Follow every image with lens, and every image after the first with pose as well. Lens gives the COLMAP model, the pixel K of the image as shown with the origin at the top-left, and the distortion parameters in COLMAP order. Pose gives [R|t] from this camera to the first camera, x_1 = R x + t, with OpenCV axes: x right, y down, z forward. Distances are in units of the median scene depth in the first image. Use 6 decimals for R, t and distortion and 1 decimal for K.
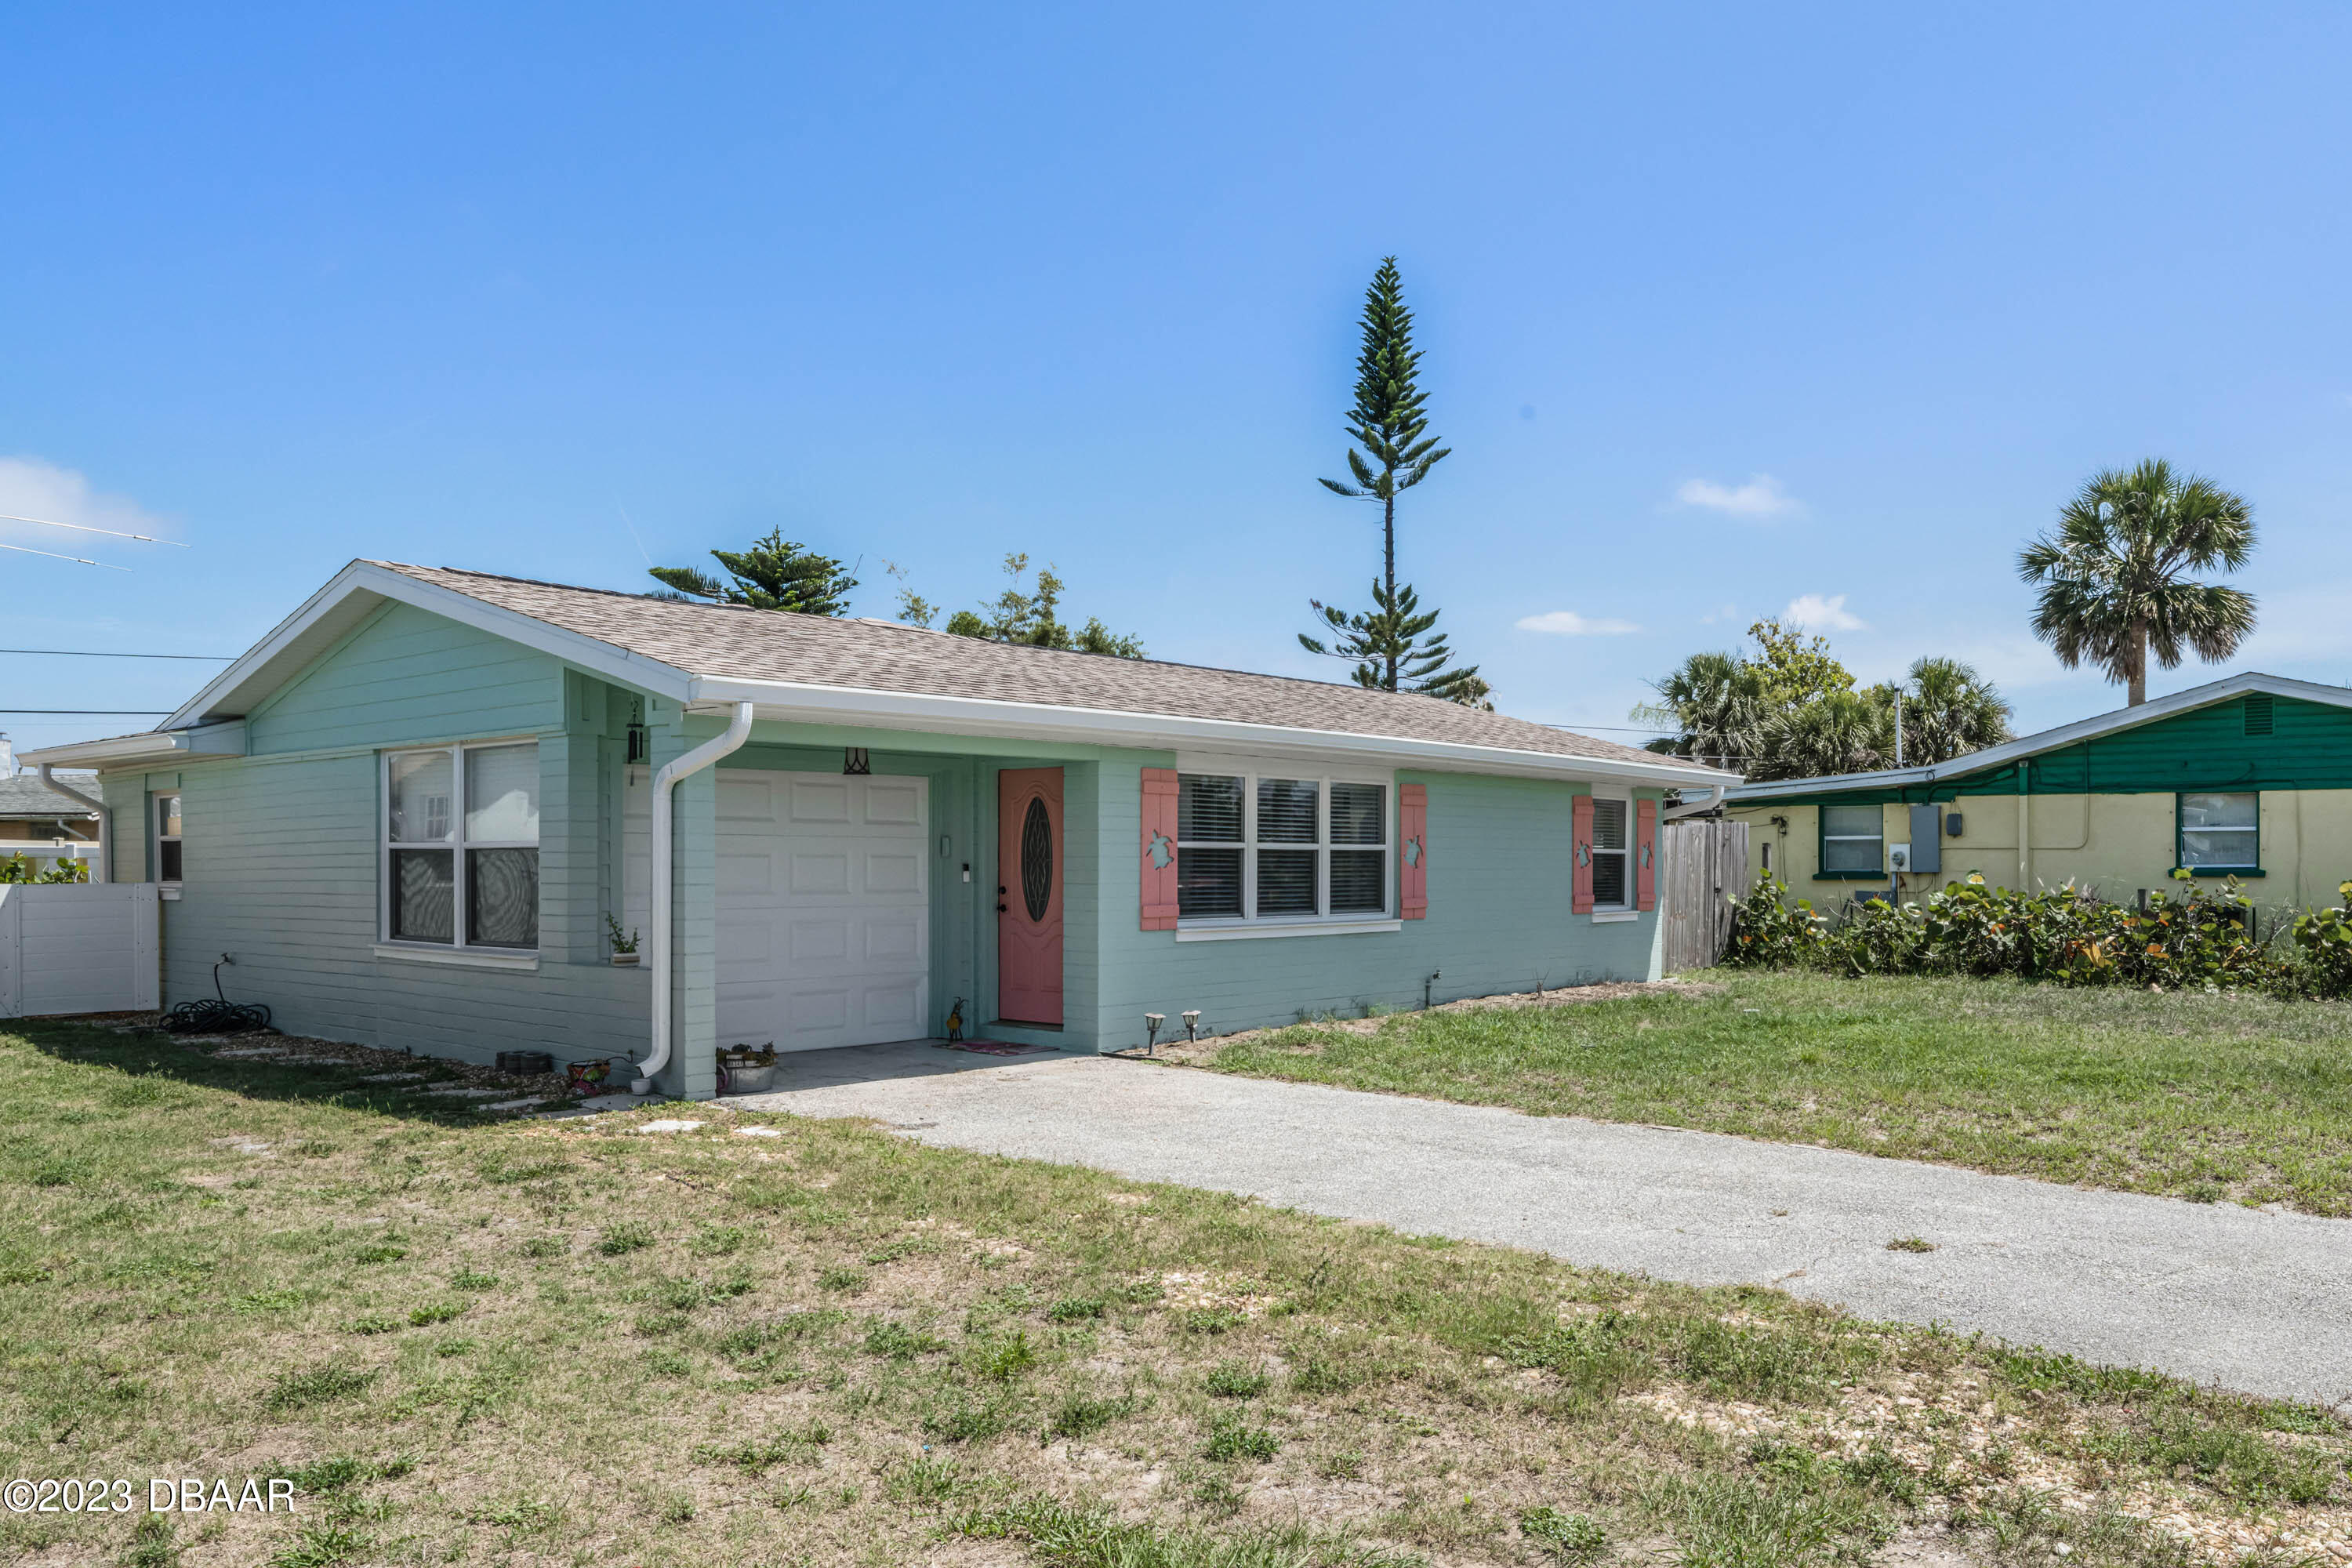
lens RADIAL K [[1673.7, 0, 1378.7], [0, 1673.7, 853.2], [0, 0, 1]] dist [-0.001434, -0.000739]
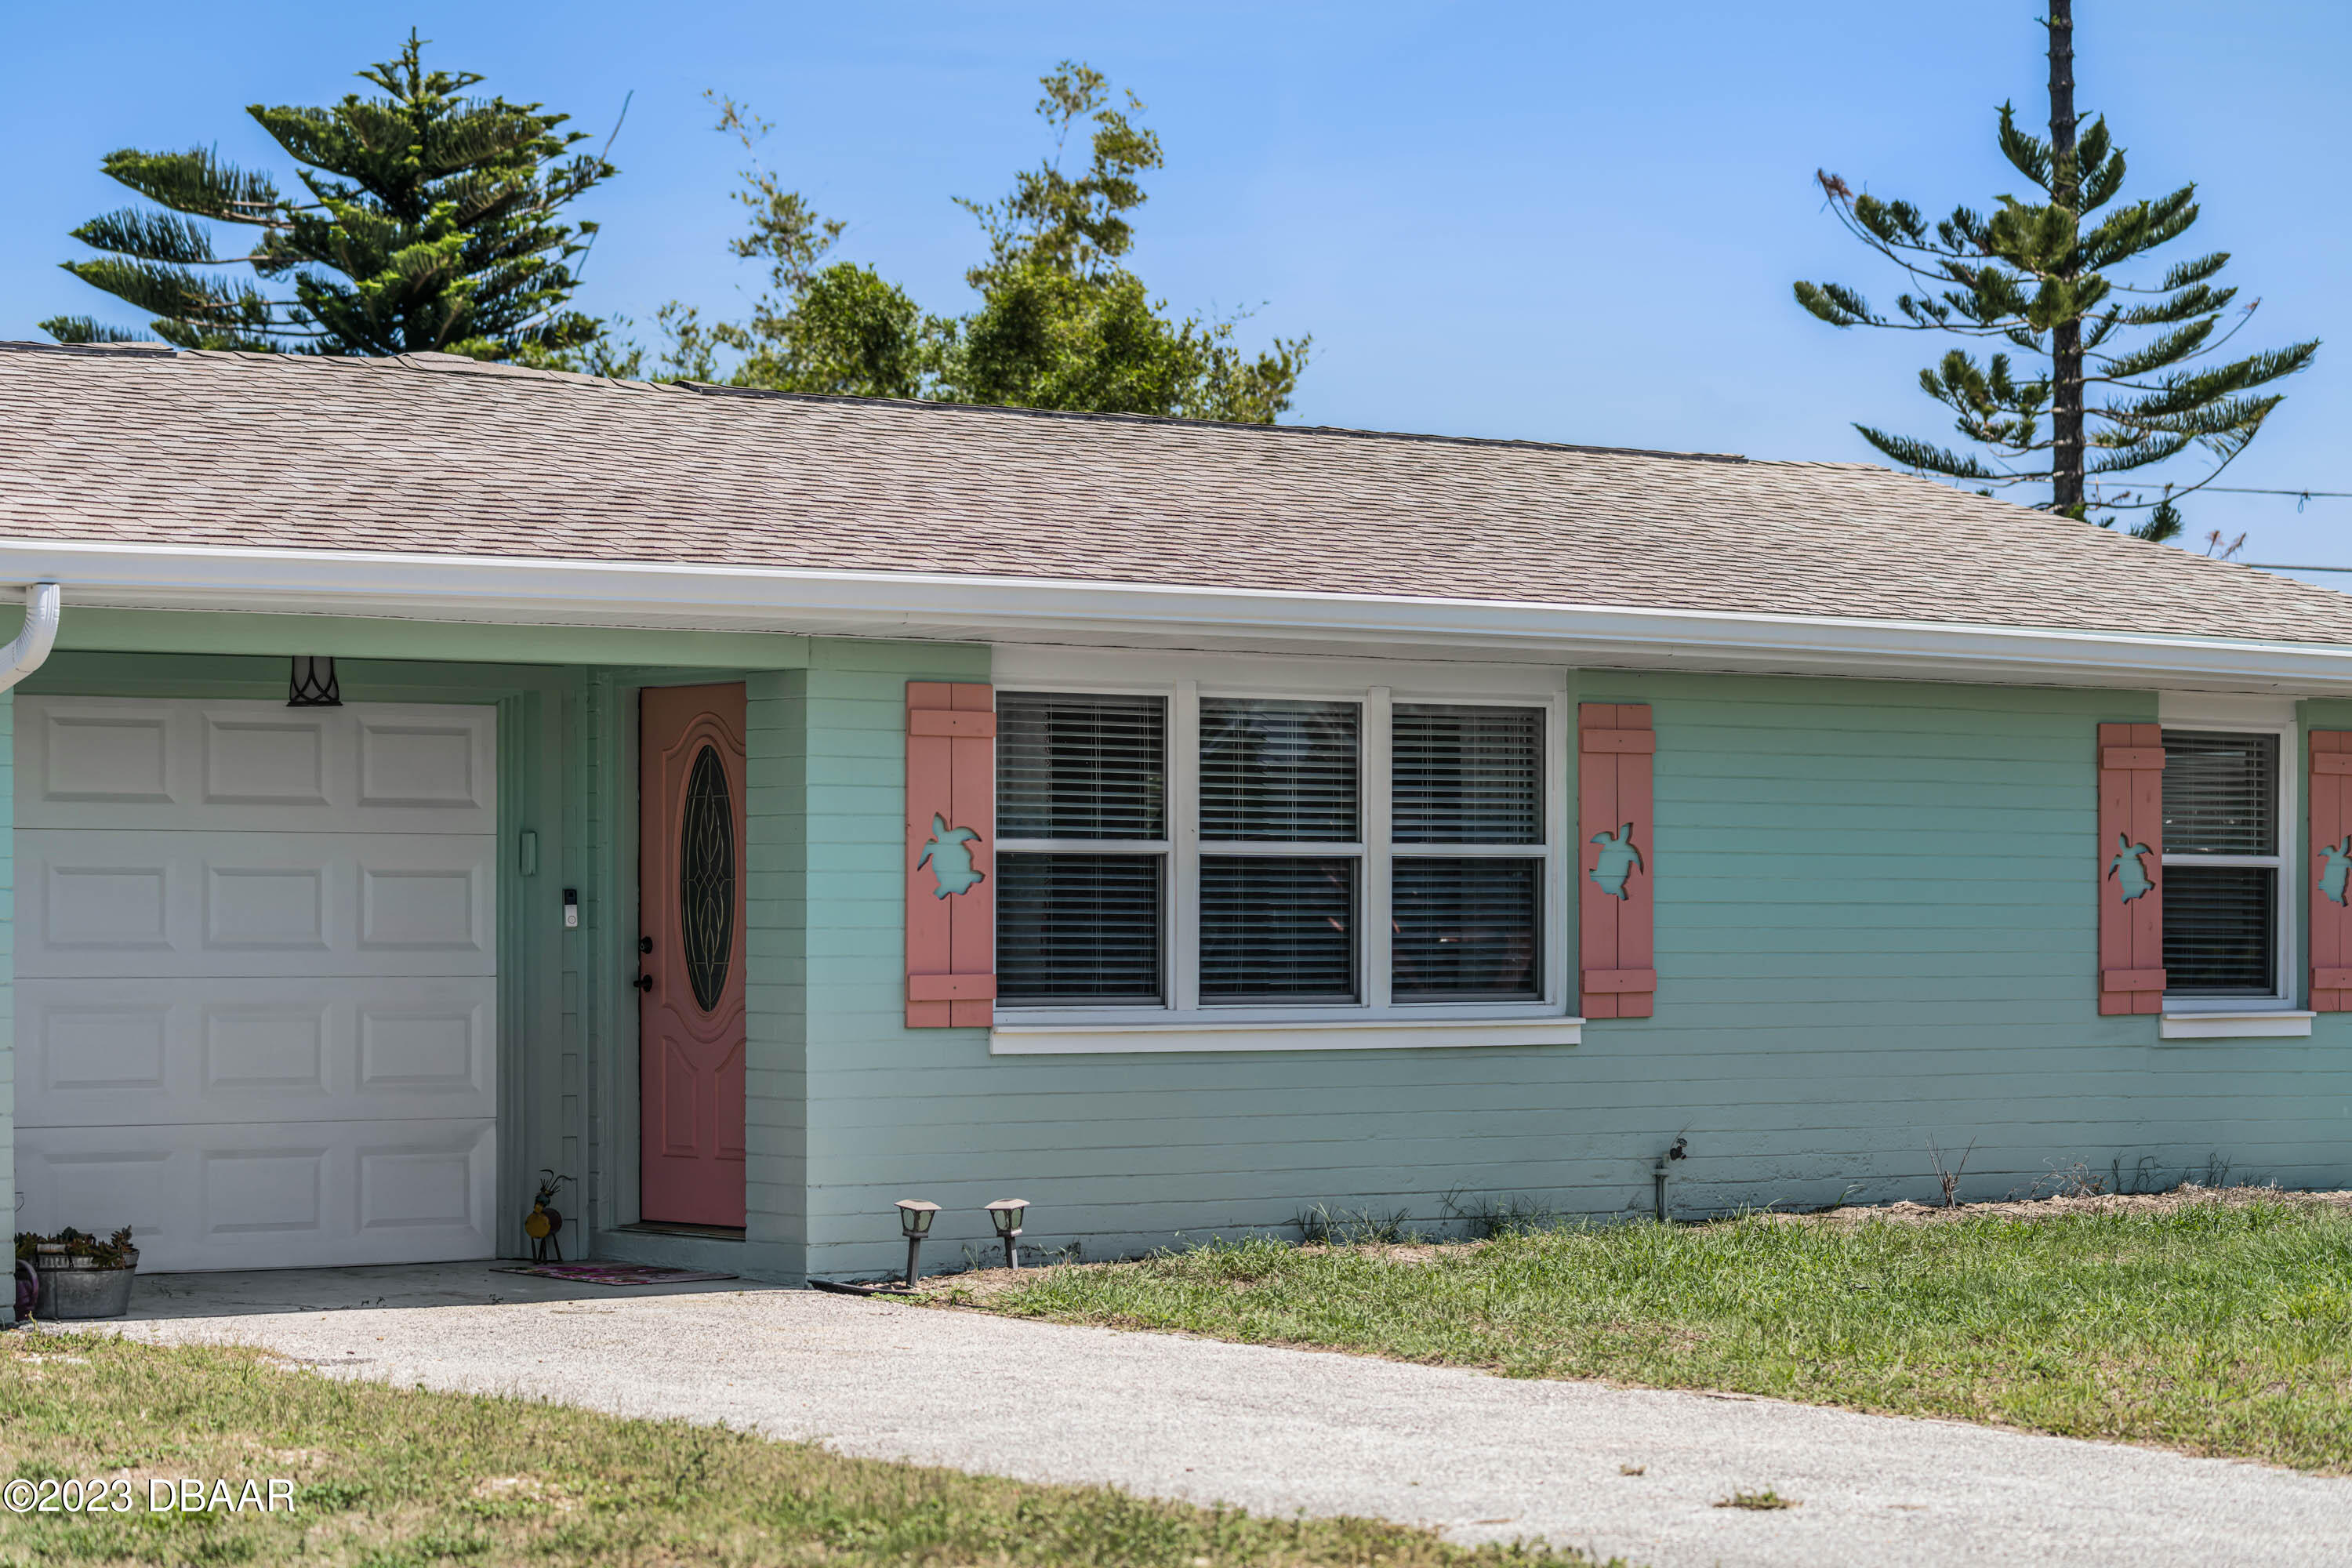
lens RADIAL K [[5590.1, 0, 1176.0], [0, 5590.1, 784.0], [0, 0, 1]] dist [-0.030190, -0.132601]
pose [[0.969960, -0.009092, -0.243096, 0.289218], [0.003881, 0.999752, -0.021908, 0.011484], [0.243235, 0.020307, 0.969755, -0.464923]]
